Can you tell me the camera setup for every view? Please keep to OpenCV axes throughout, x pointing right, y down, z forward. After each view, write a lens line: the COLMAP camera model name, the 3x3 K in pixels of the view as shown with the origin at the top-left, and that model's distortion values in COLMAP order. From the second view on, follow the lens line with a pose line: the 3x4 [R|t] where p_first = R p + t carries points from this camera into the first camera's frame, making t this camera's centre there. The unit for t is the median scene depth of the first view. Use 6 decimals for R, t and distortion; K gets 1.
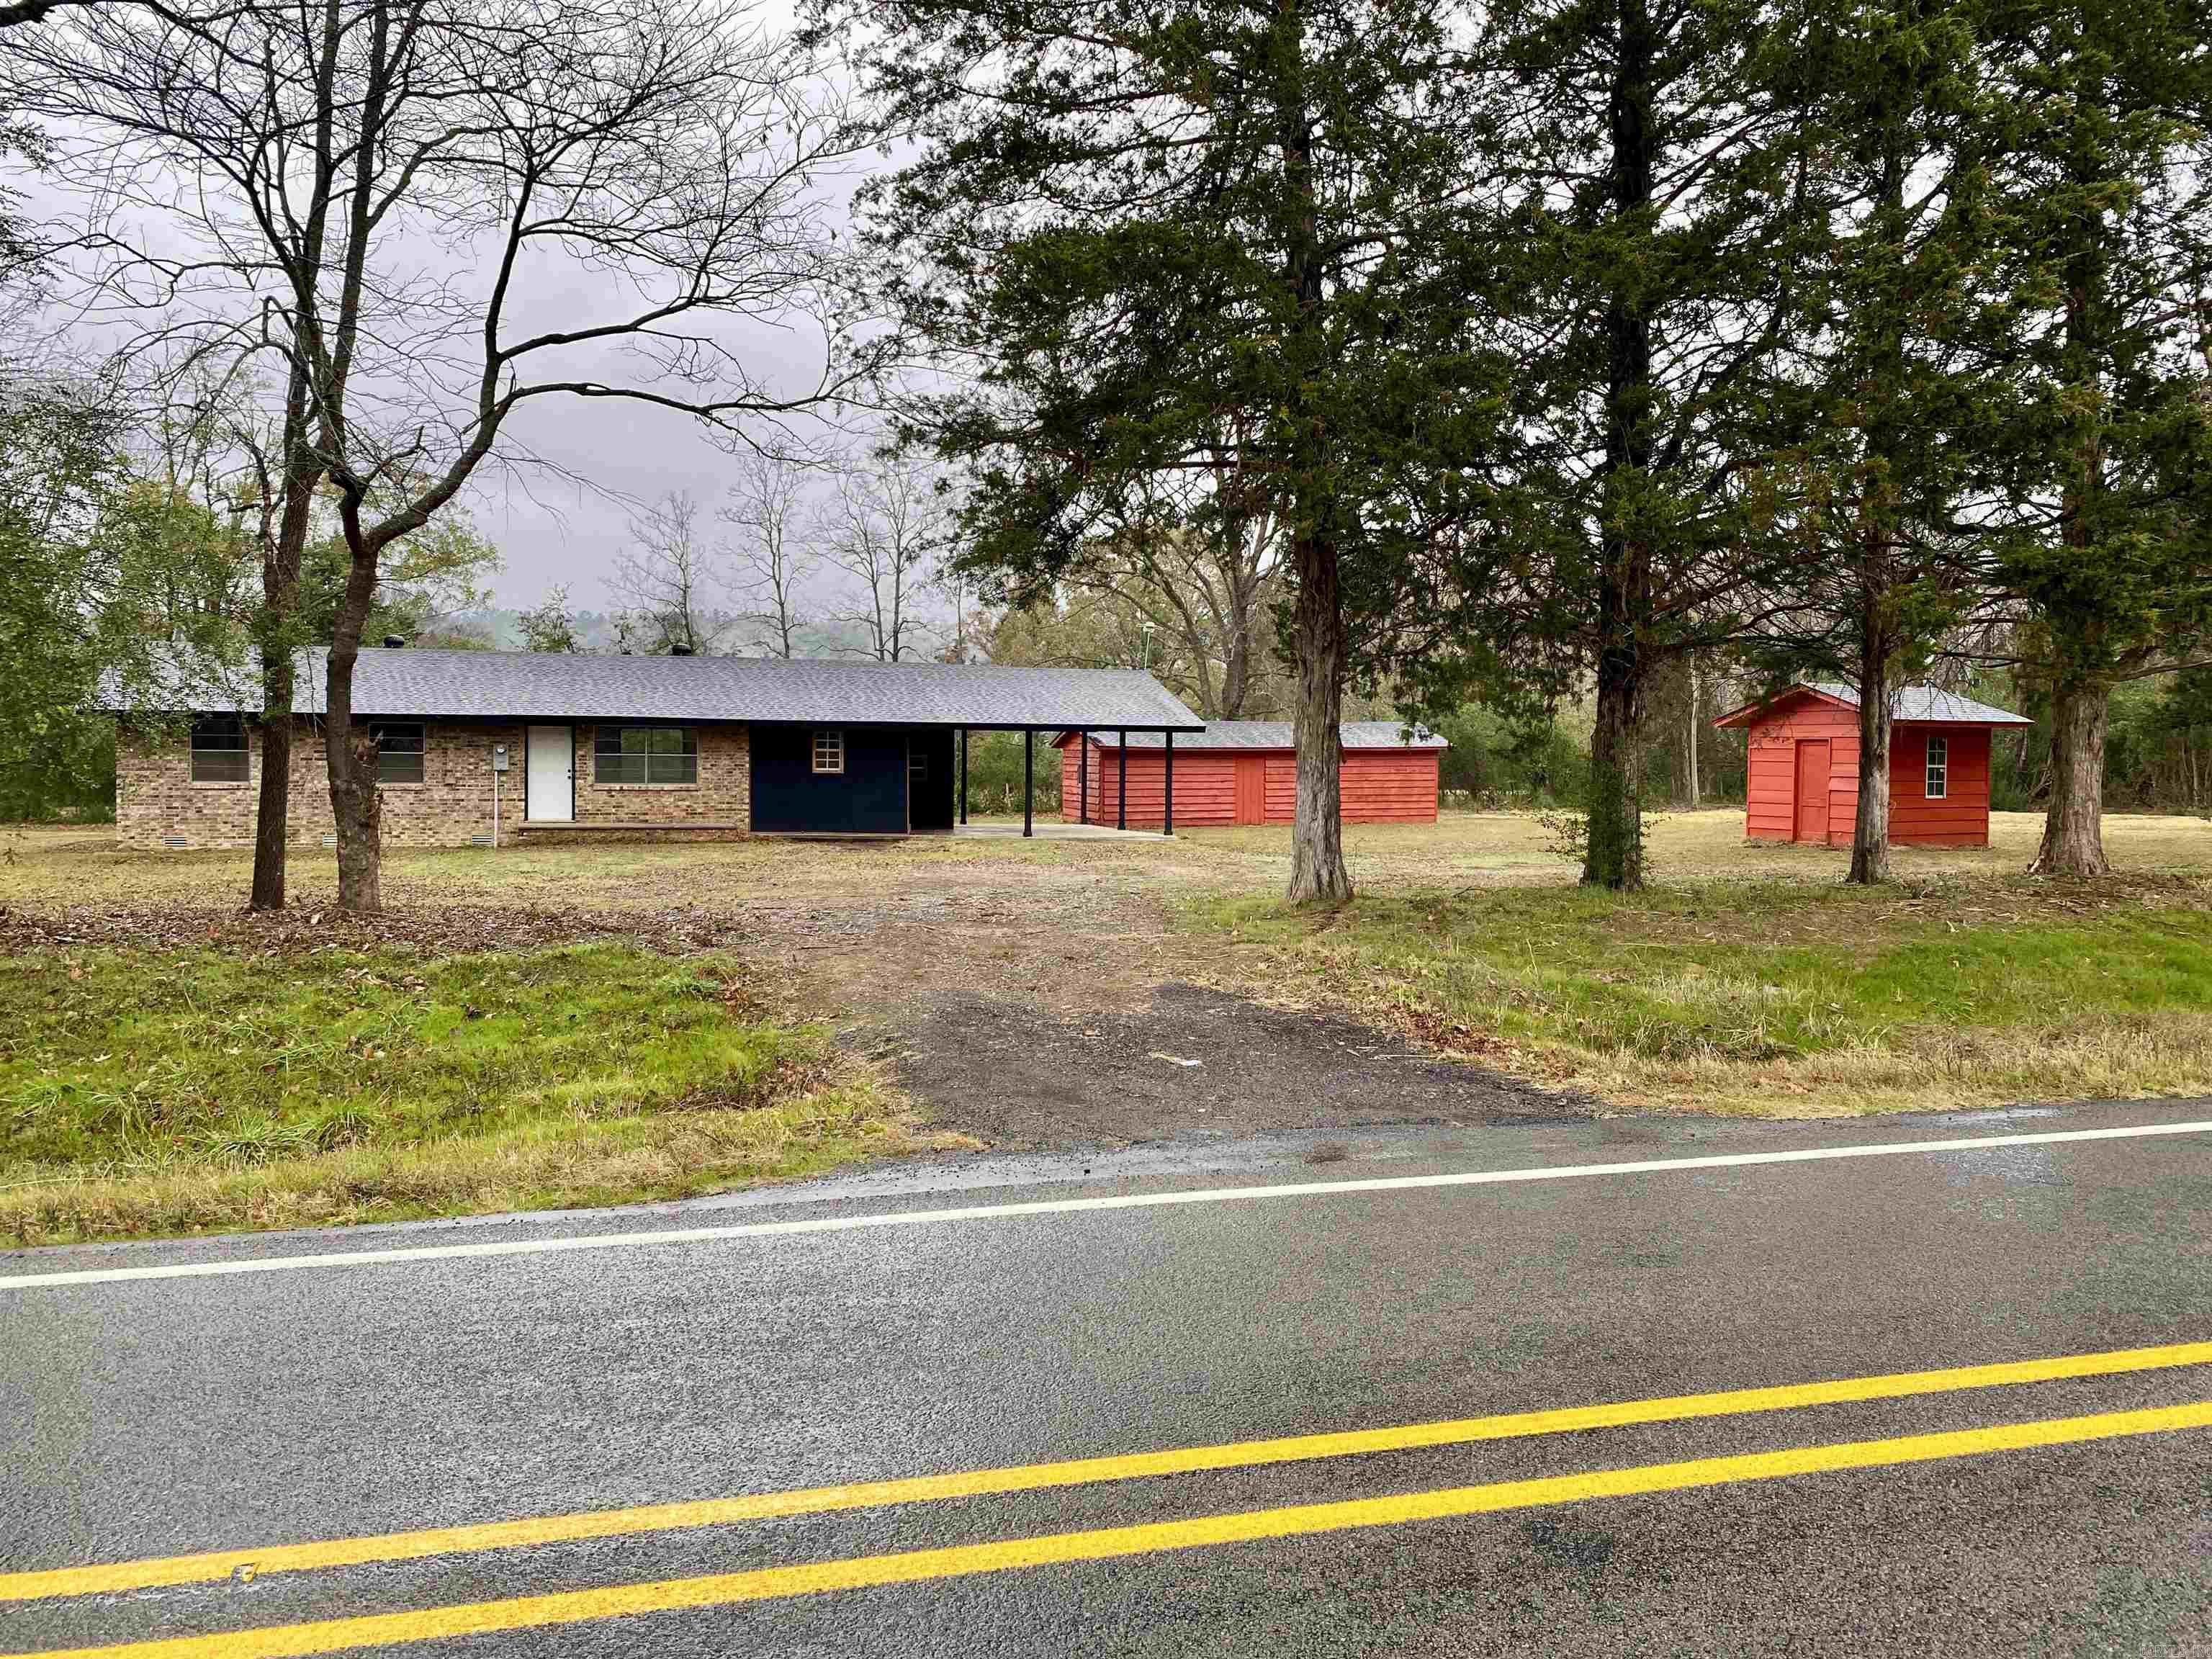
lens RADIAL K [[1670.9, 0, 1108.4], [0, 1670.9, 822.5], [0, 0, 1]] dist [0.000031, 0.002386]
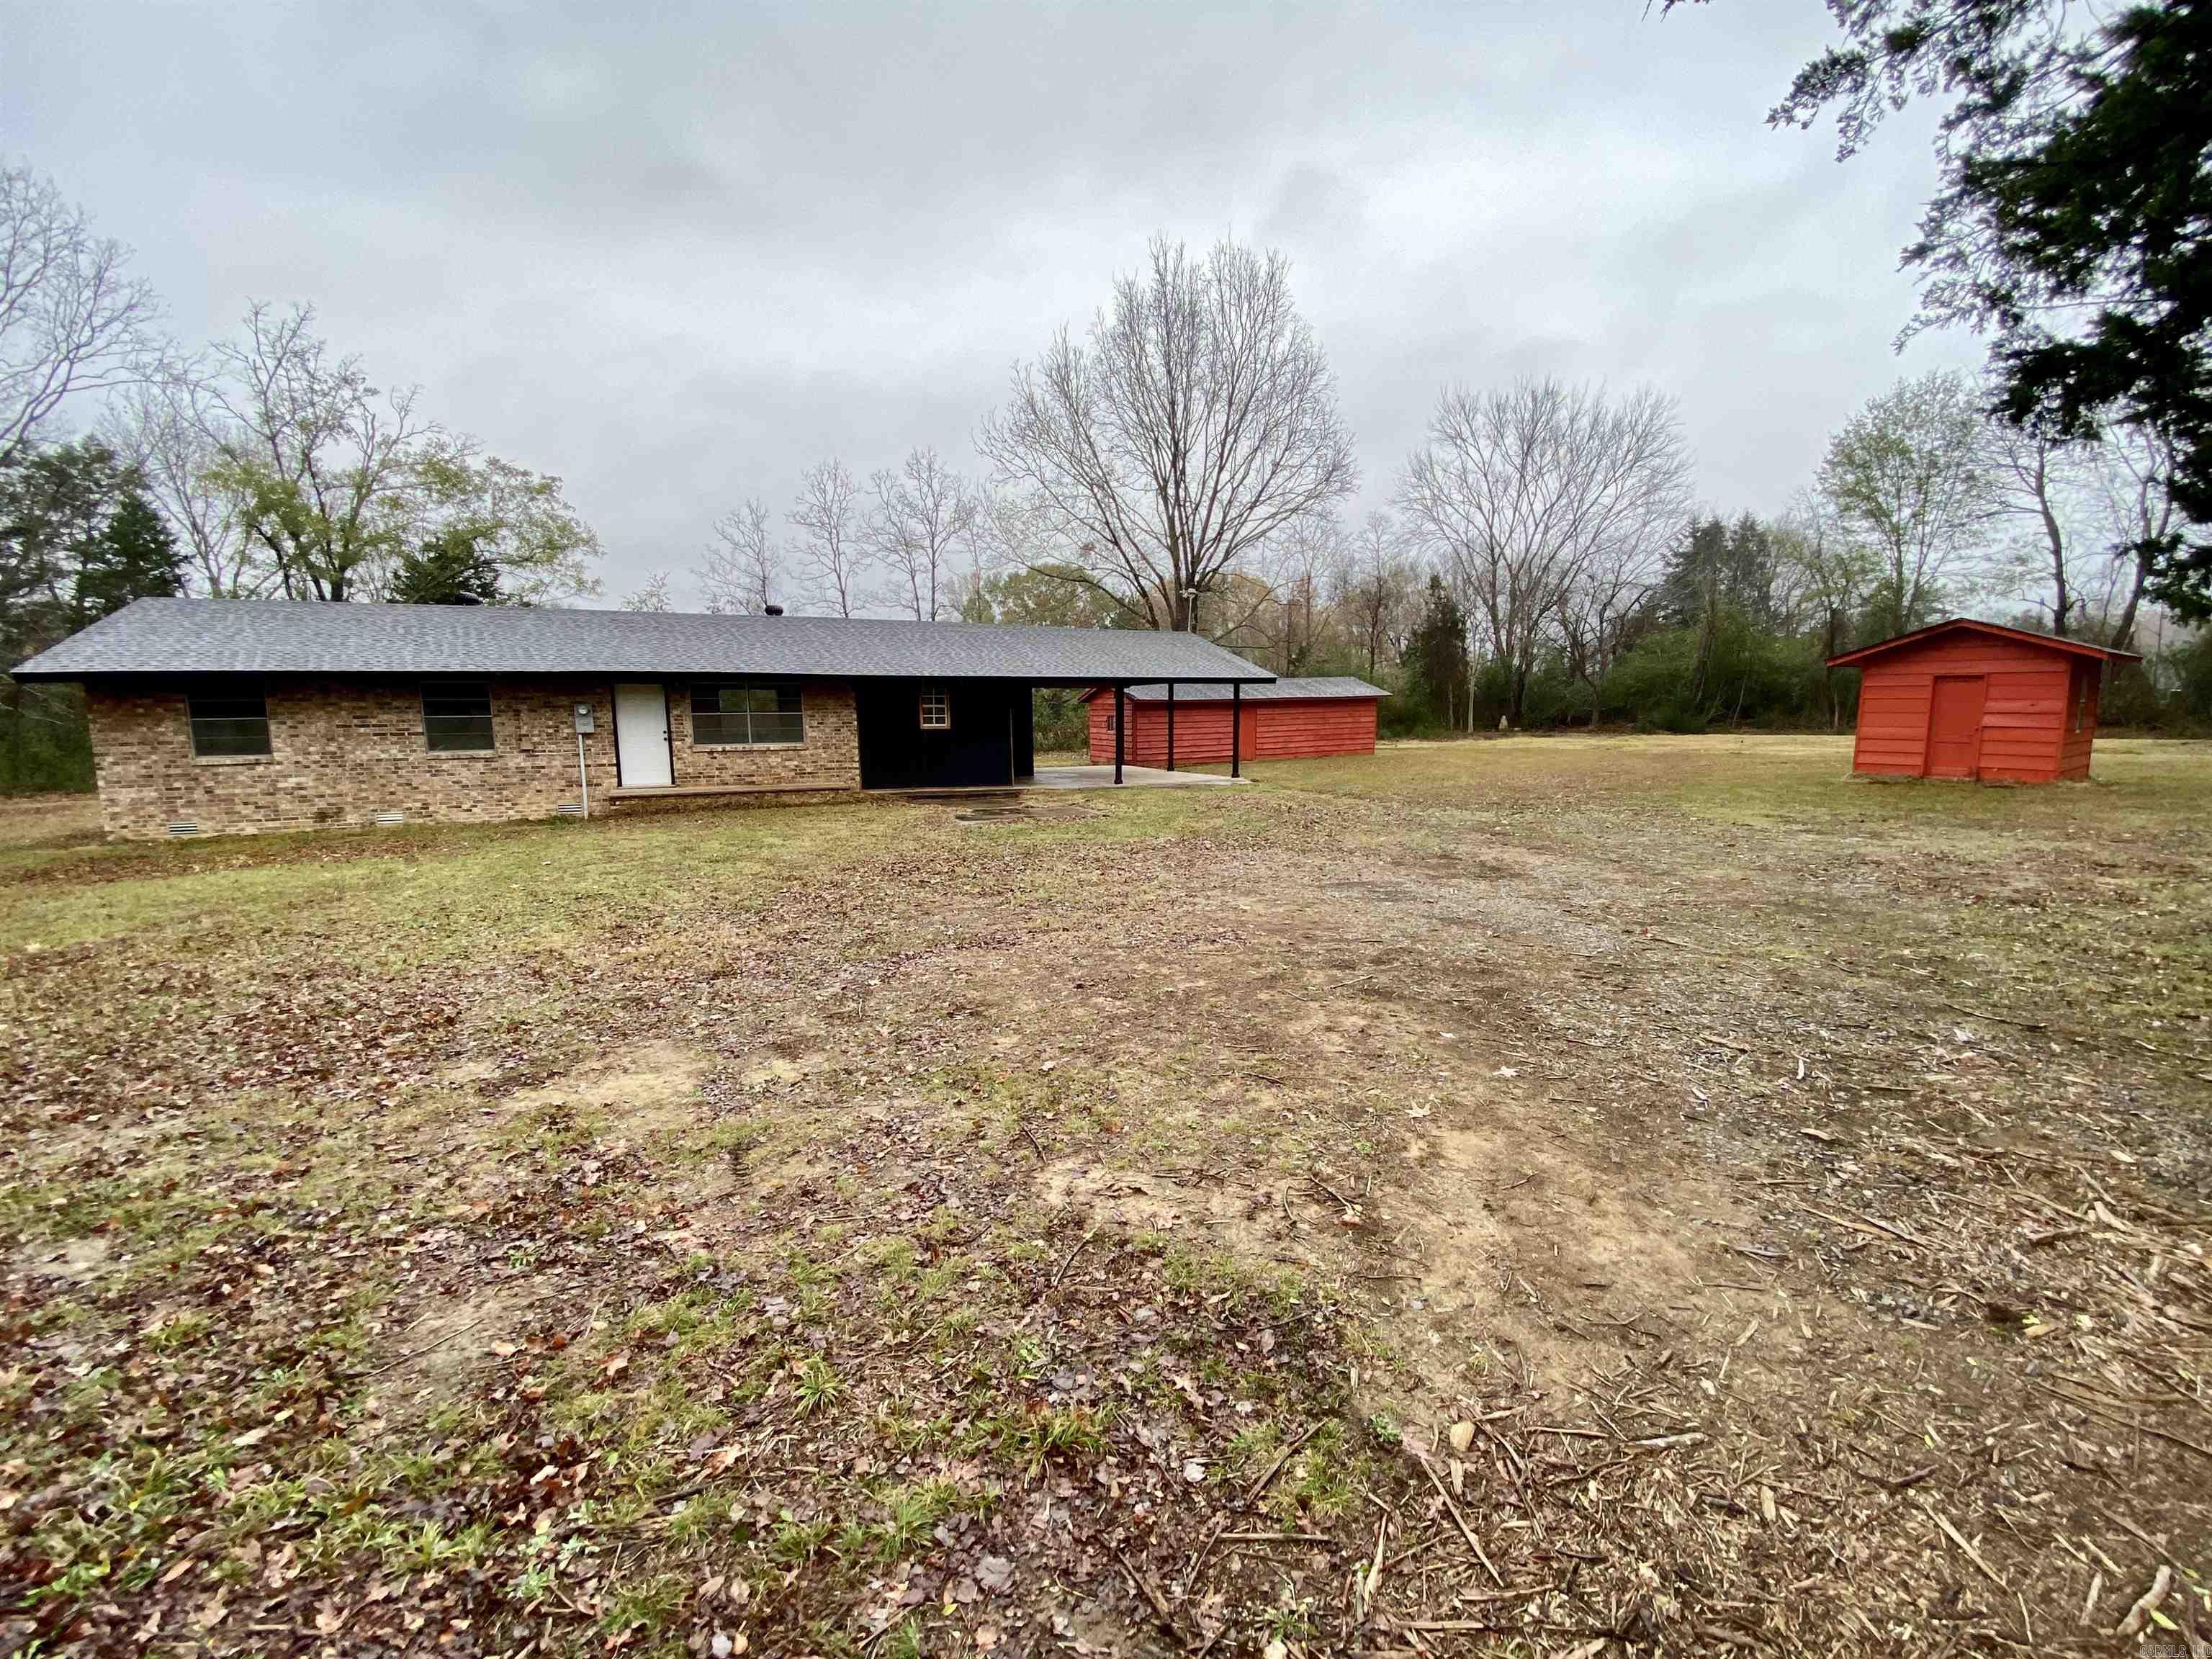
lens RADIAL K [[907.3, 0, 1104.8], [0, 907.3, 842.6], [0, 0, 1]] dist [-0.006622, -0.001646]
pose [[0.993019, -0.034707, 0.112735, -0.134718], [0.022552, 0.993965, 0.107355, -0.018159], [-0.115781, -0.104063, 0.987808, 0.455535]]
